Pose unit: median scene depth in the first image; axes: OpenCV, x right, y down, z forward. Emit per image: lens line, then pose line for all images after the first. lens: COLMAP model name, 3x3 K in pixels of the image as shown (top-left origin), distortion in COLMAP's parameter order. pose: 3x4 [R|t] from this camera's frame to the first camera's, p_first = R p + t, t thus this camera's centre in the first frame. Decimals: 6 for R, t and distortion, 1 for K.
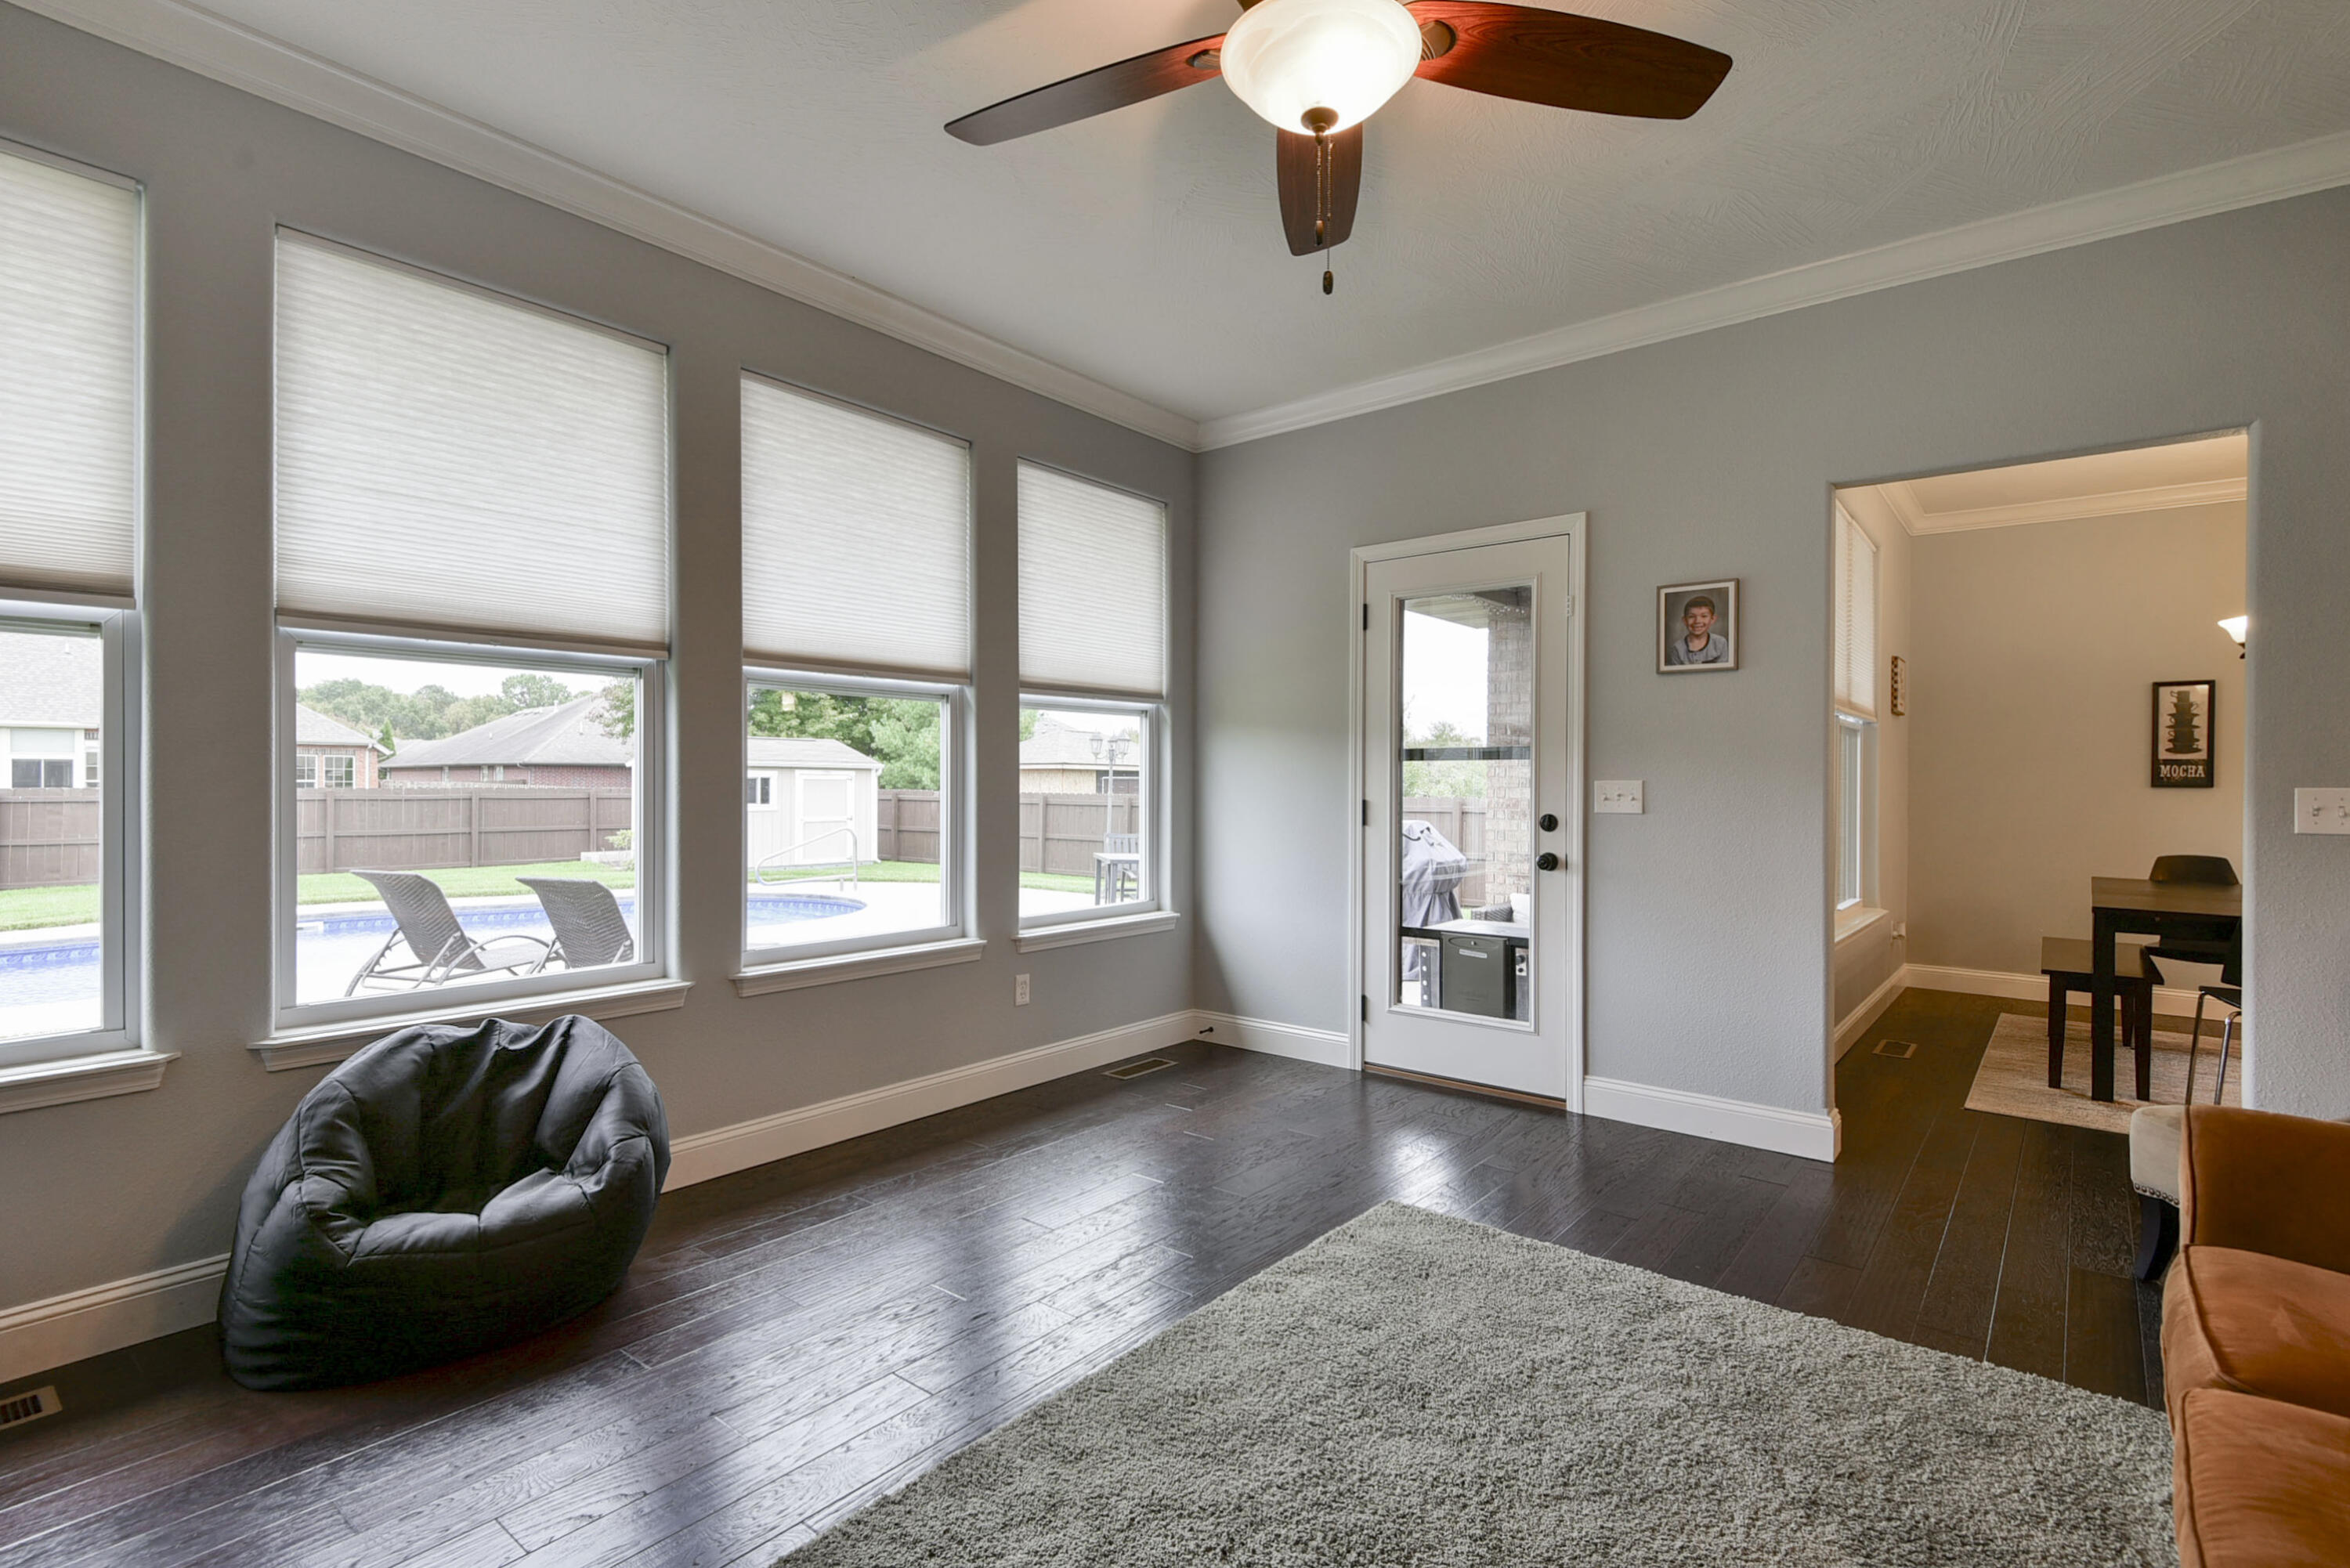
lens RADIAL K [[1143.5, 0, 1142.4], [0, 1143.5, 797.6], [0, 0, 1]] dist [0.023863, -0.012080]
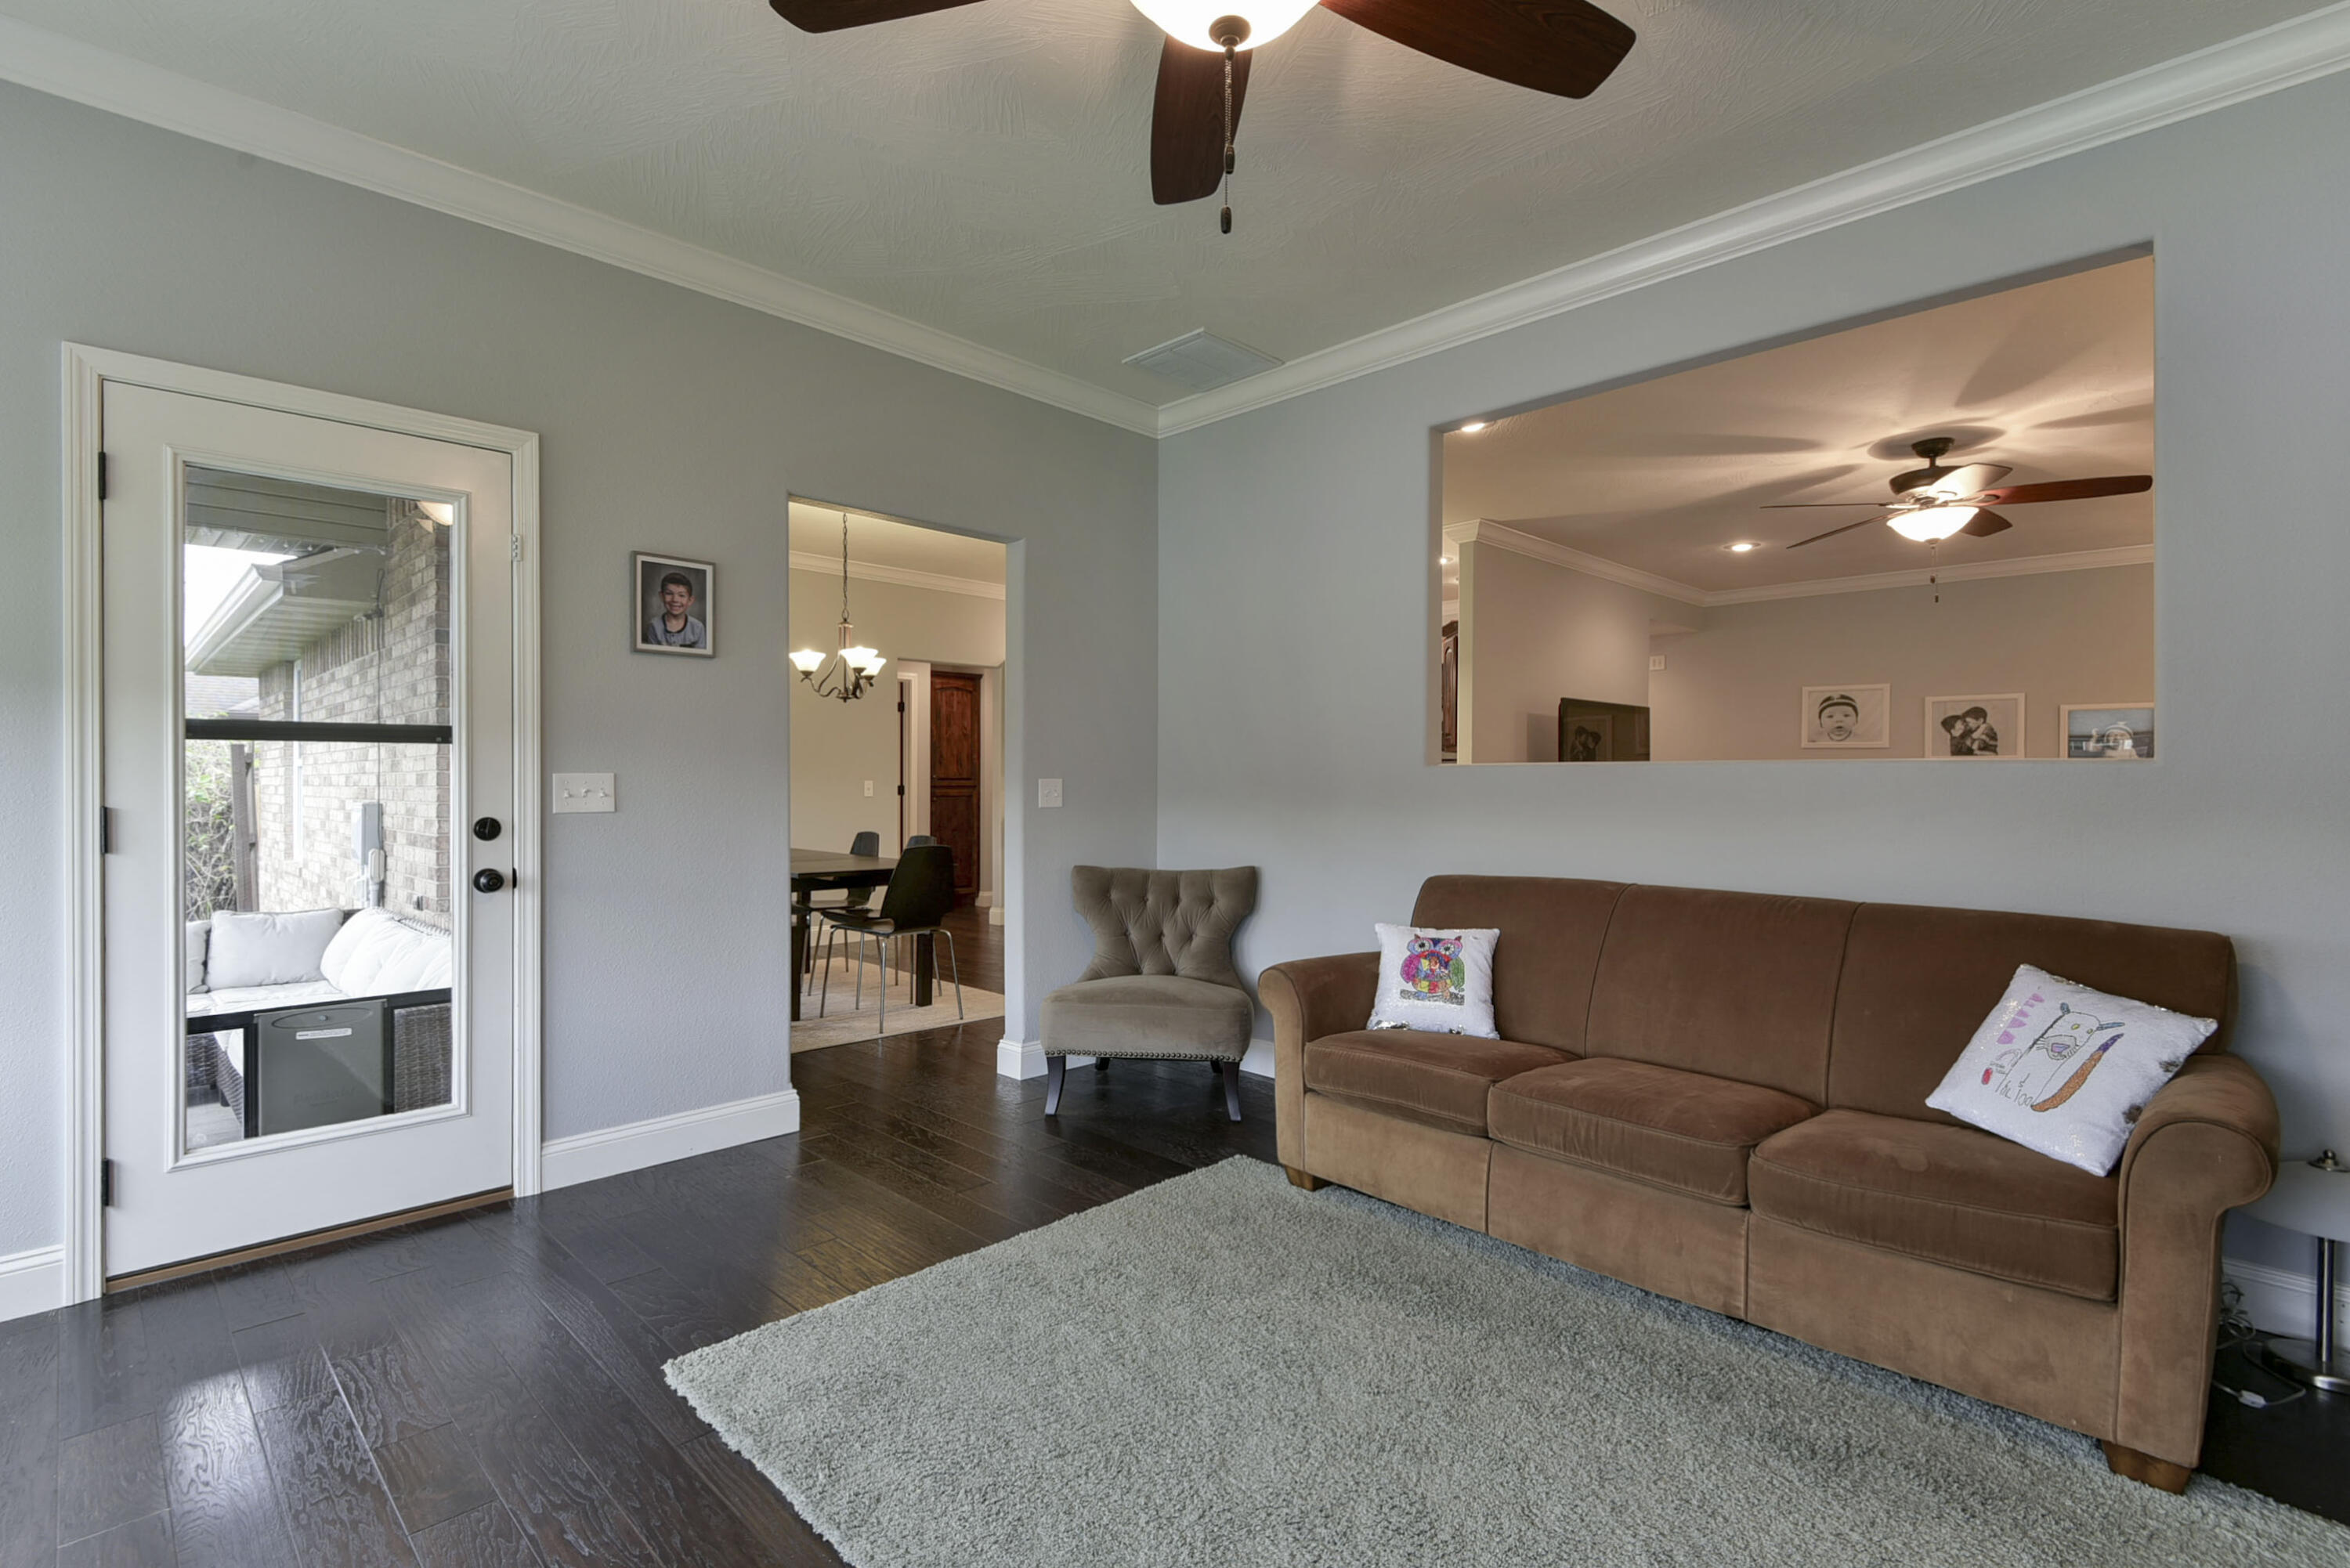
lens RADIAL K [[1143.5, 0, 1167.2], [0, 1143.5, 787.9], [0, 0, 1]] dist [0.023863, -0.012080]
pose [[0.054568, -0.011971, 0.998438, -0.387169], [0.010124, 0.999883, 0.011435, -0.009278], [-0.998459, 0.009485, 0.054683, 0.524785]]
